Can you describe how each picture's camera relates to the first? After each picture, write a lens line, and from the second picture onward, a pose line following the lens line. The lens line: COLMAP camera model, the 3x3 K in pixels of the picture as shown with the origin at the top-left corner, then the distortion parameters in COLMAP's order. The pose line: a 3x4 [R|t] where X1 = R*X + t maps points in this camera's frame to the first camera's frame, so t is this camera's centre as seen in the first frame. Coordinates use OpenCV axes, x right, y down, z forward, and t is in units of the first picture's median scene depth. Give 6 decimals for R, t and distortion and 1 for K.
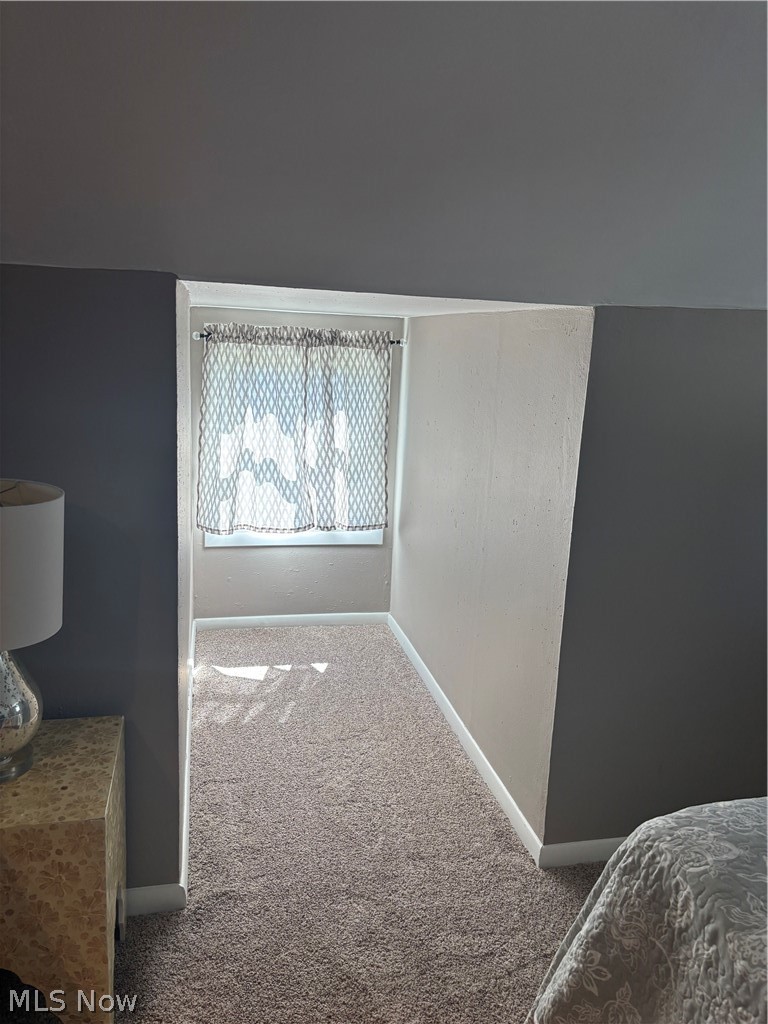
lens RADIAL K [[785.2, 0, 384.7], [0, 785.2, 507.5], [0, 0, 1]] dist [-0.014641, -0.023064]
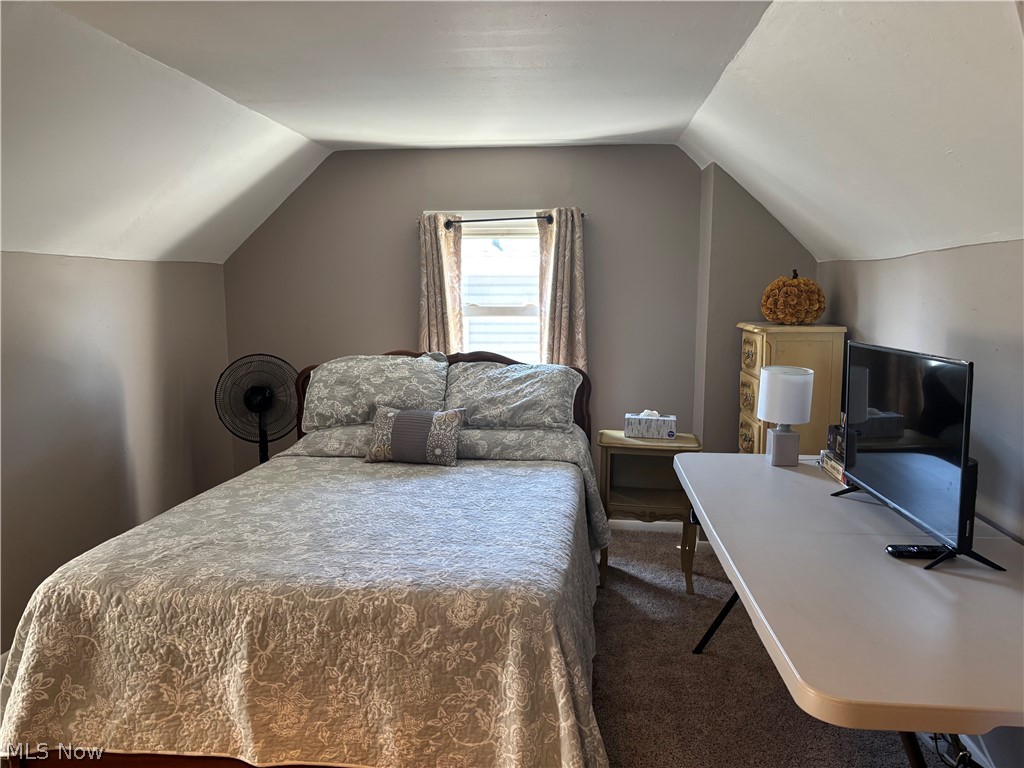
lens RADIAL K [[785.2, 0, 511.9], [0, 785.2, 384.0], [0, 0, 1]] dist [-0.014641, -0.023064]
pose [[0.313345, -0.148034, 0.938030, -0.844222], [0.198279, 0.976203, 0.087824, 0.062750], [-0.928709, 0.158472, 0.335241, -0.515297]]
